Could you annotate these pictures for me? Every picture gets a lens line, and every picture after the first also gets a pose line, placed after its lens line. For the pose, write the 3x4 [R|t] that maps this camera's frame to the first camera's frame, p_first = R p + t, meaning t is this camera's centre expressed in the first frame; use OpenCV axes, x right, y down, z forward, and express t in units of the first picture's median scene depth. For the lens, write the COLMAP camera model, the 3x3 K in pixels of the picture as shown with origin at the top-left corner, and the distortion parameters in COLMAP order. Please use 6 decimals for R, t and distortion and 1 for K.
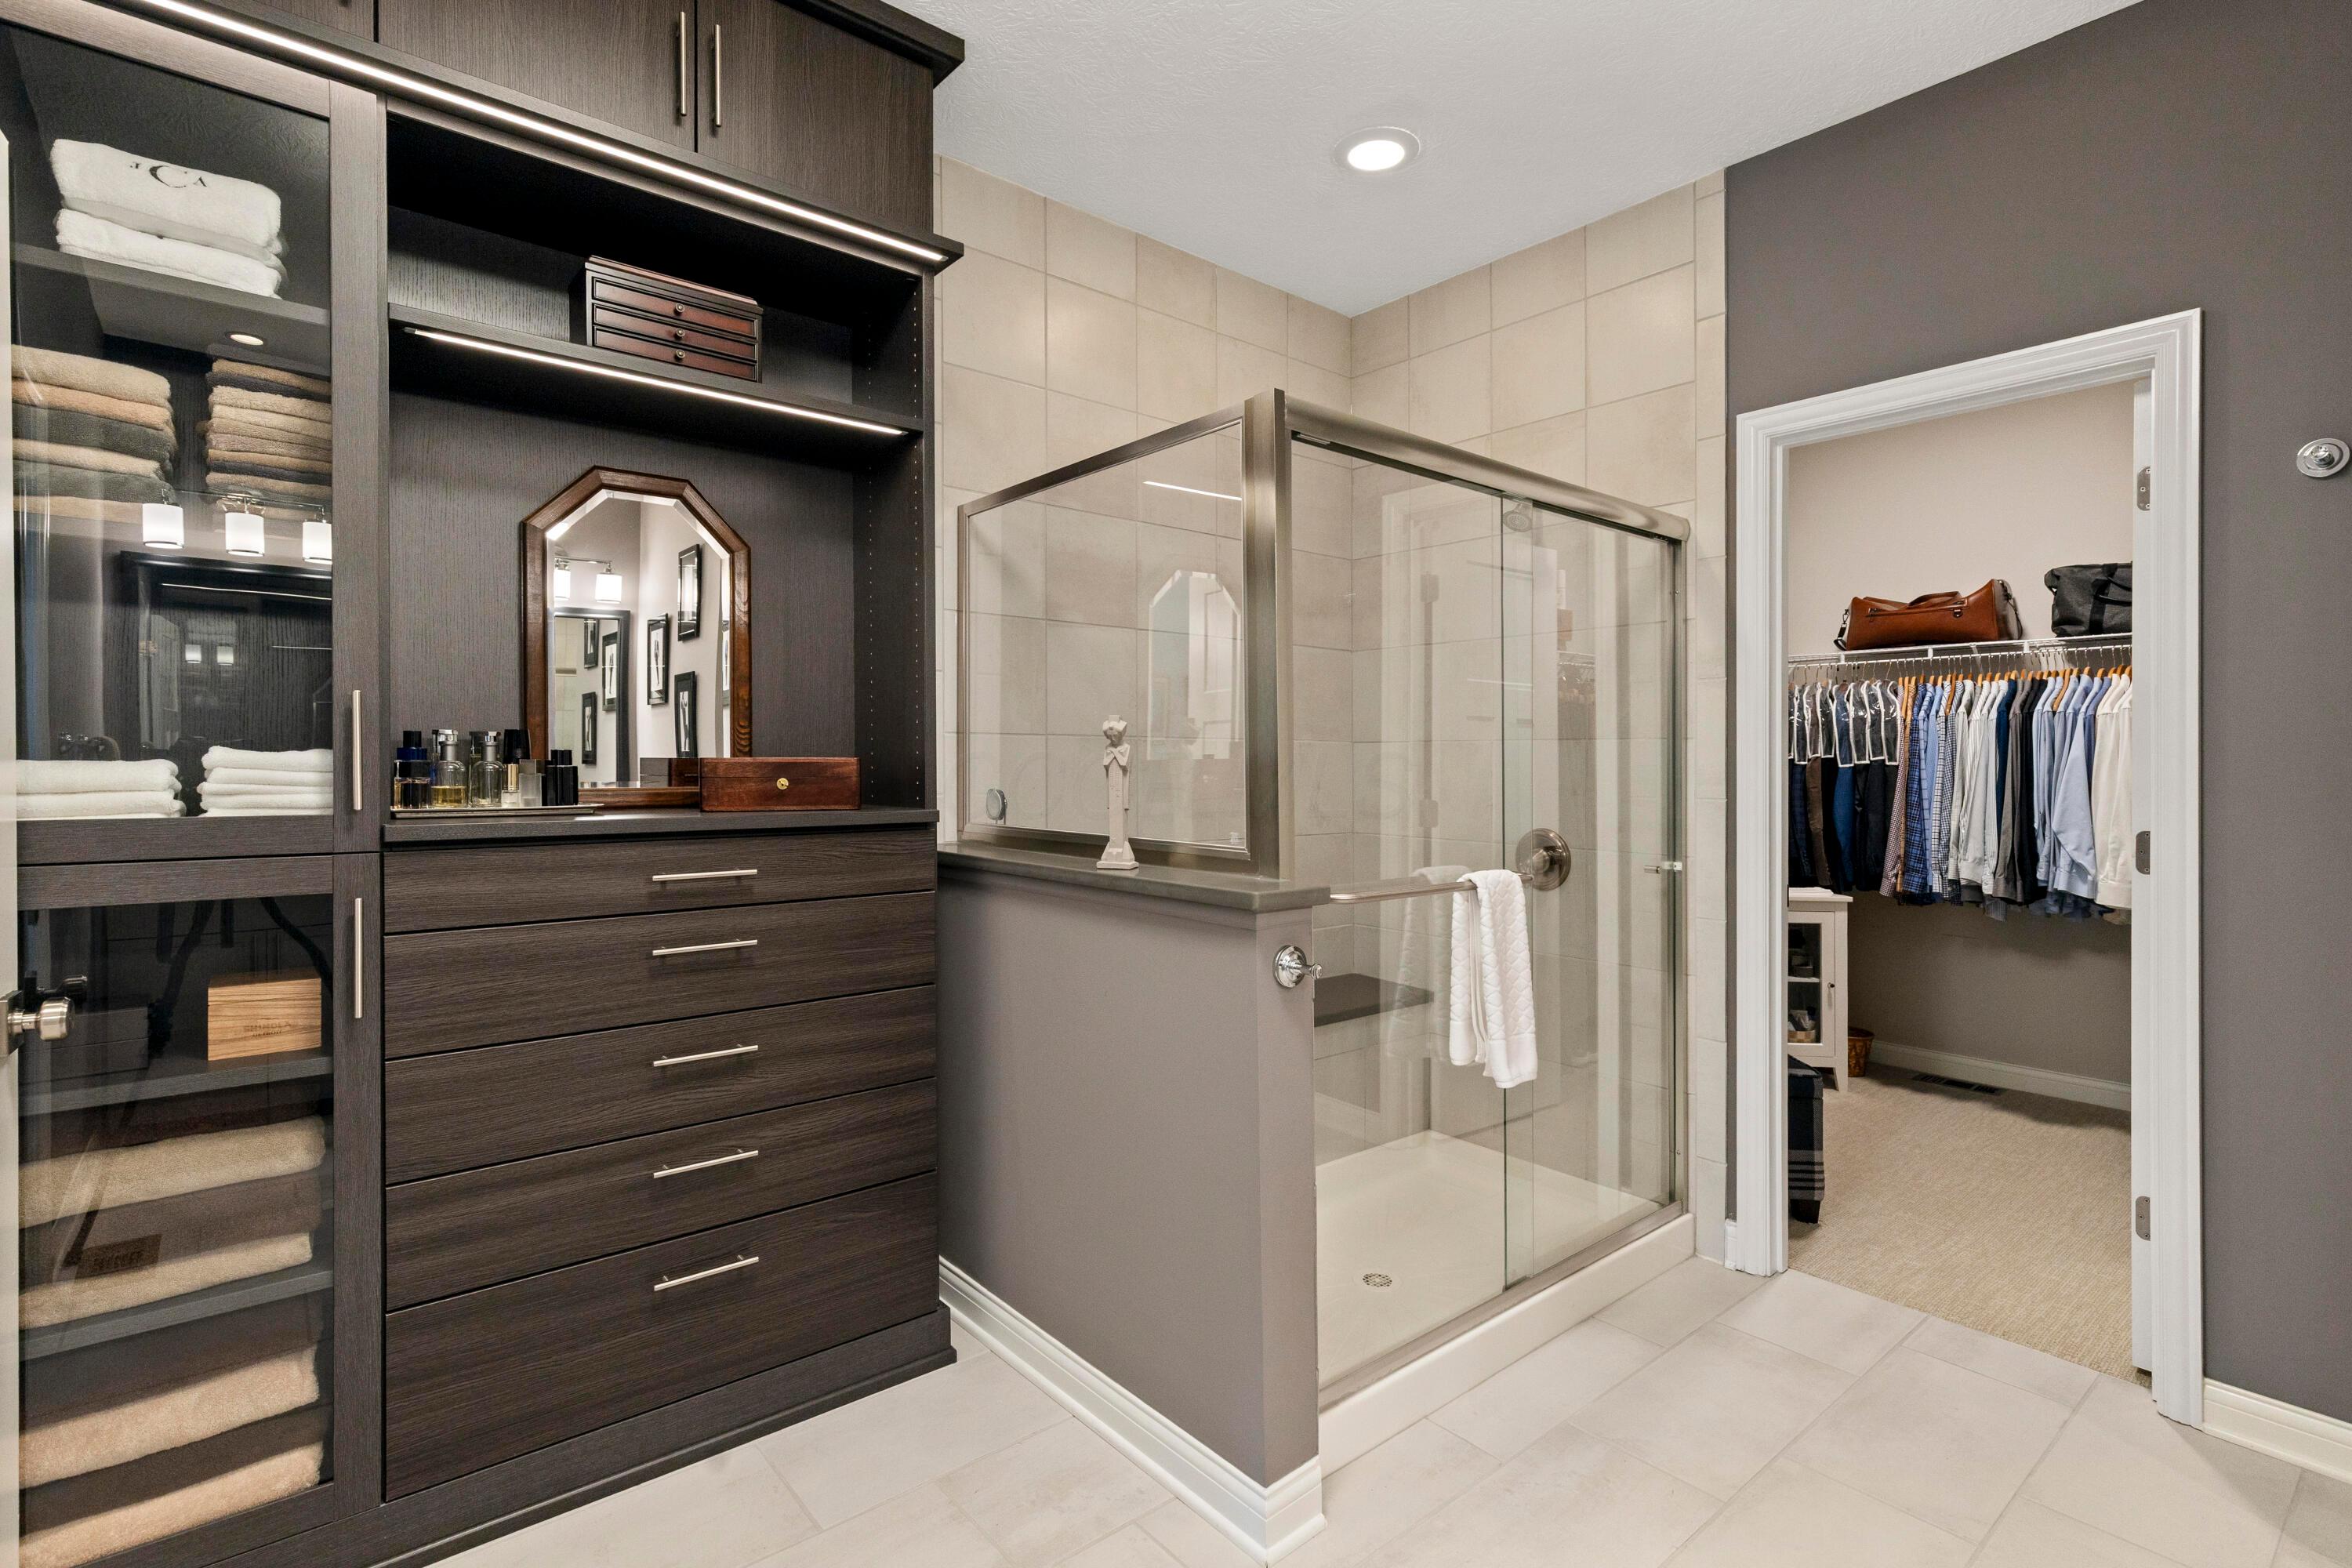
lens RADIAL K [[1112.0, 0, 1179.0], [0, 1112.0, 764.1], [0, 0, 1]] dist [0.001224, 0.000767]
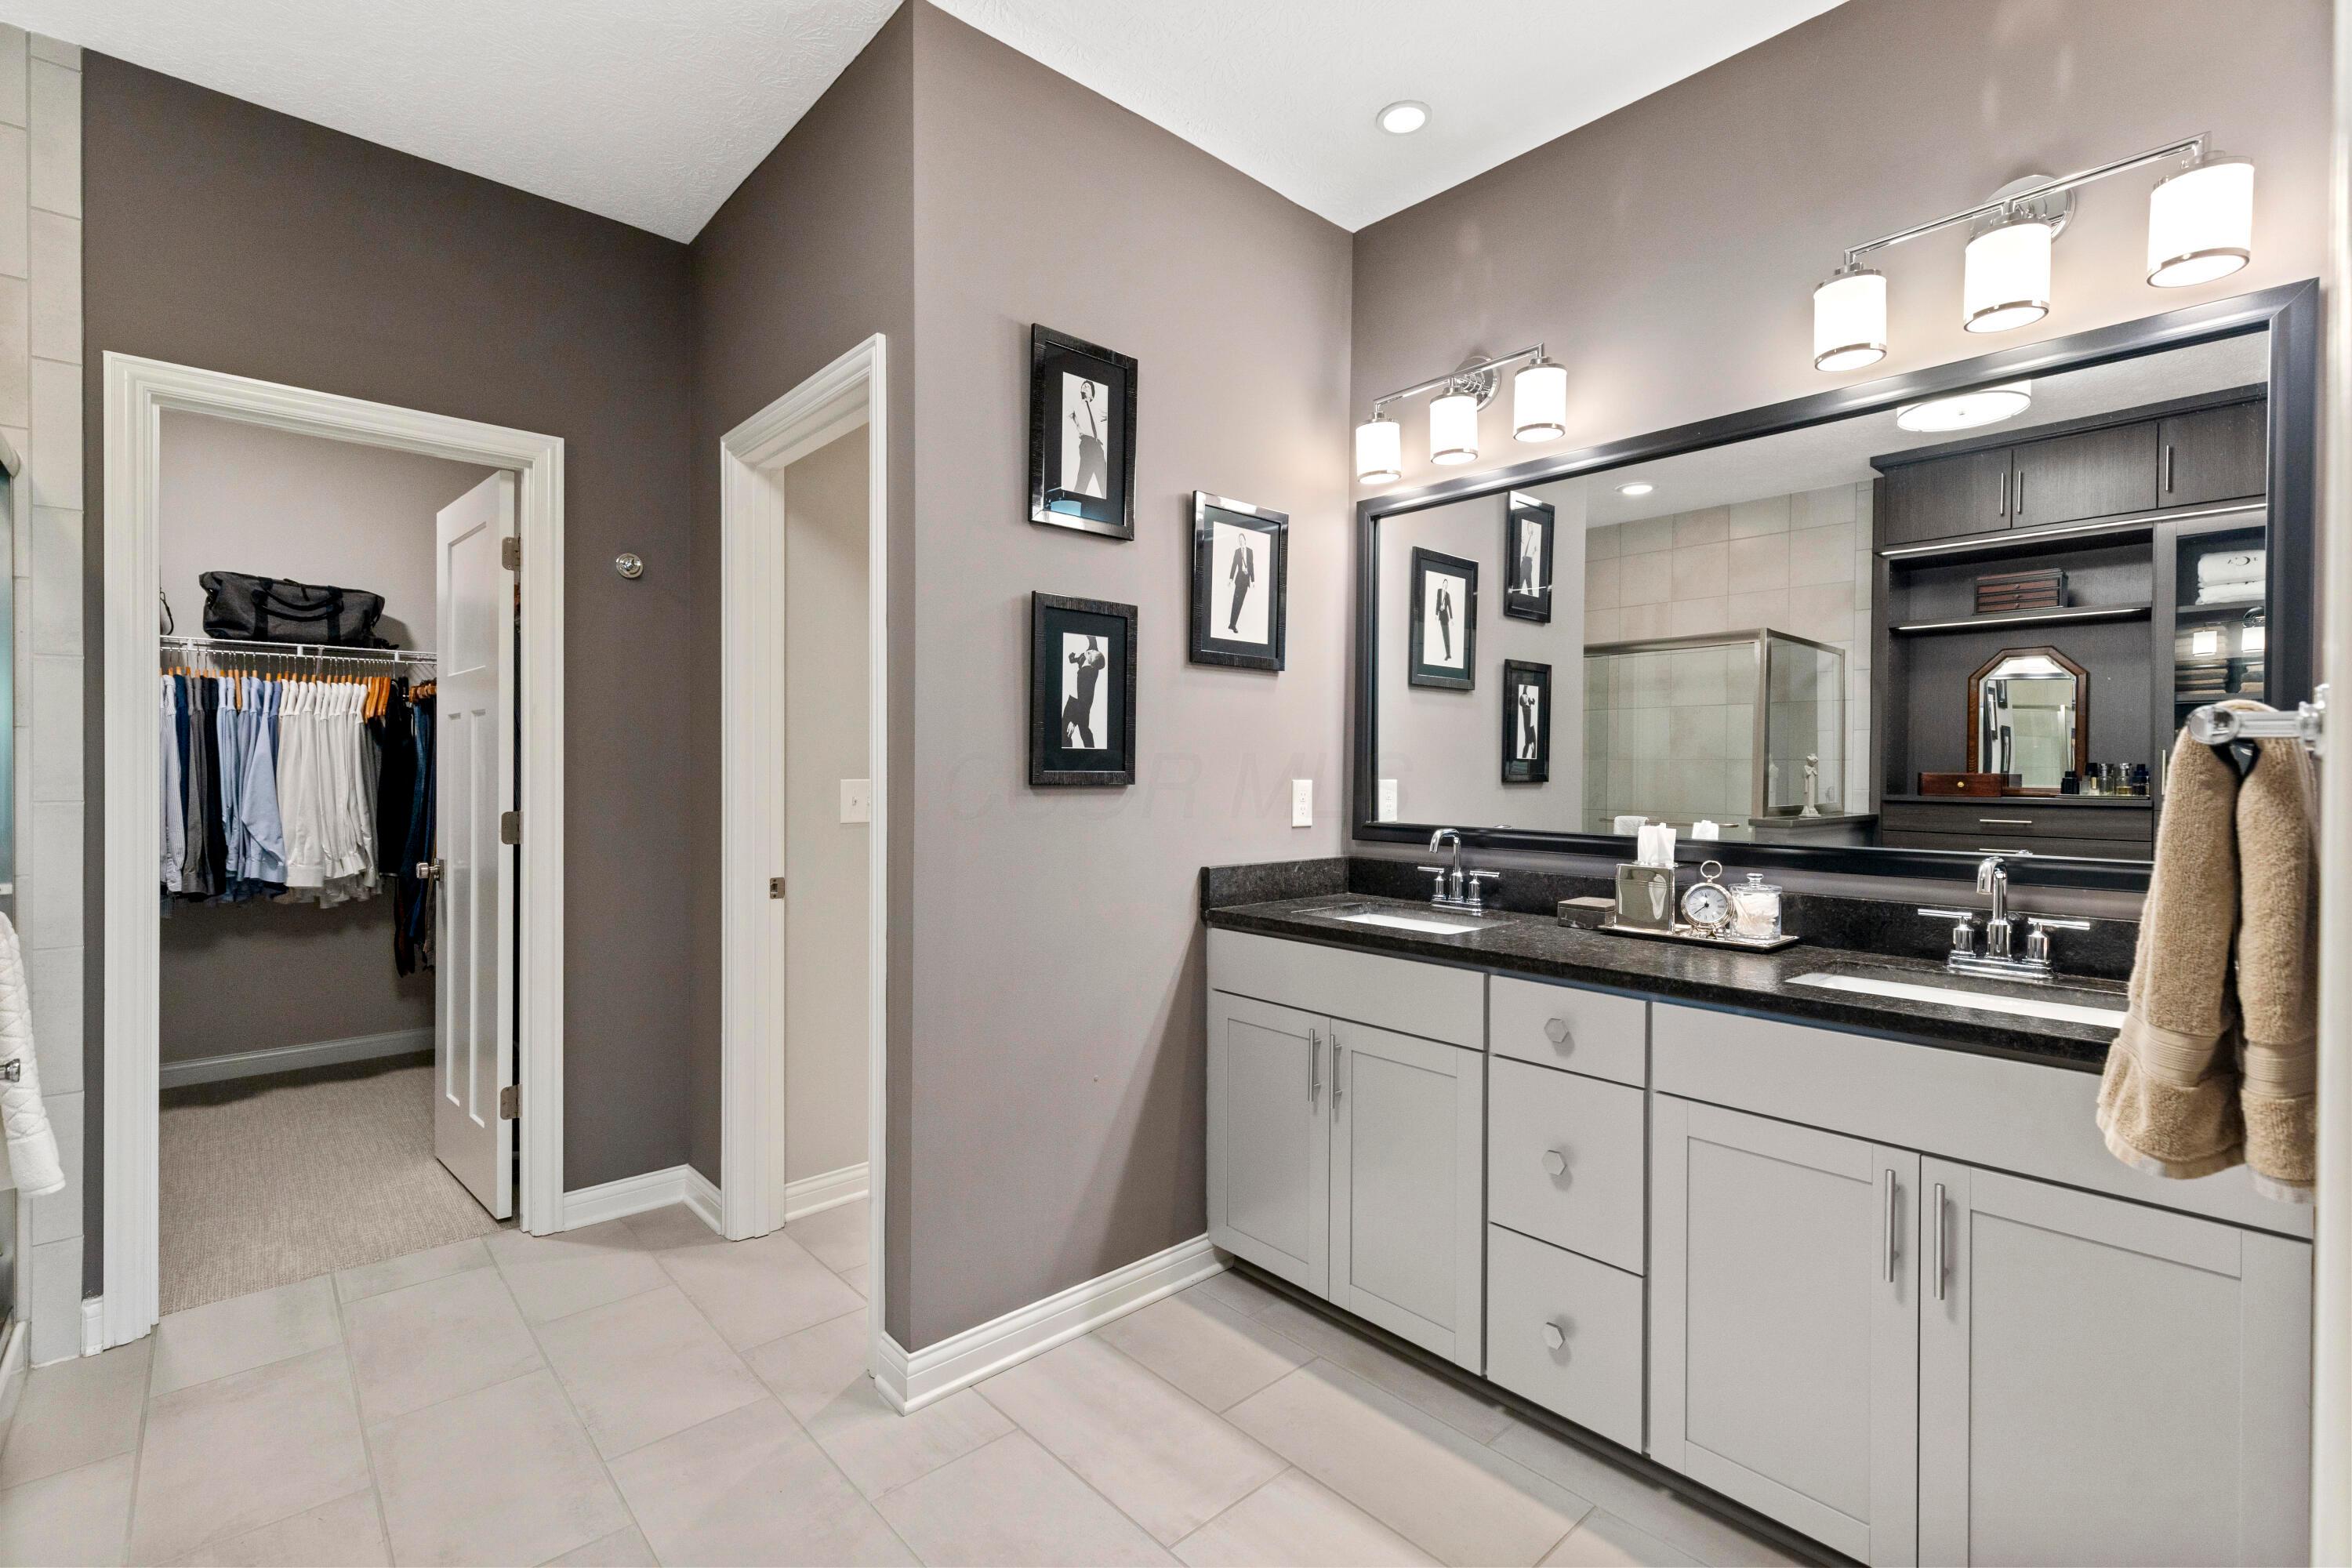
lens RADIAL K [[1053.8, 0, 1179.4], [0, 1053.8, 767.7], [0, 0, 1]] dist [0.002258, 0.000417]
pose [[-0.042194, -0.003466, 0.999103, -0.238529], [-0.004239, 0.999986, 0.003290, 0.000083], [-0.999100, -0.004096, -0.042208, 0.144801]]
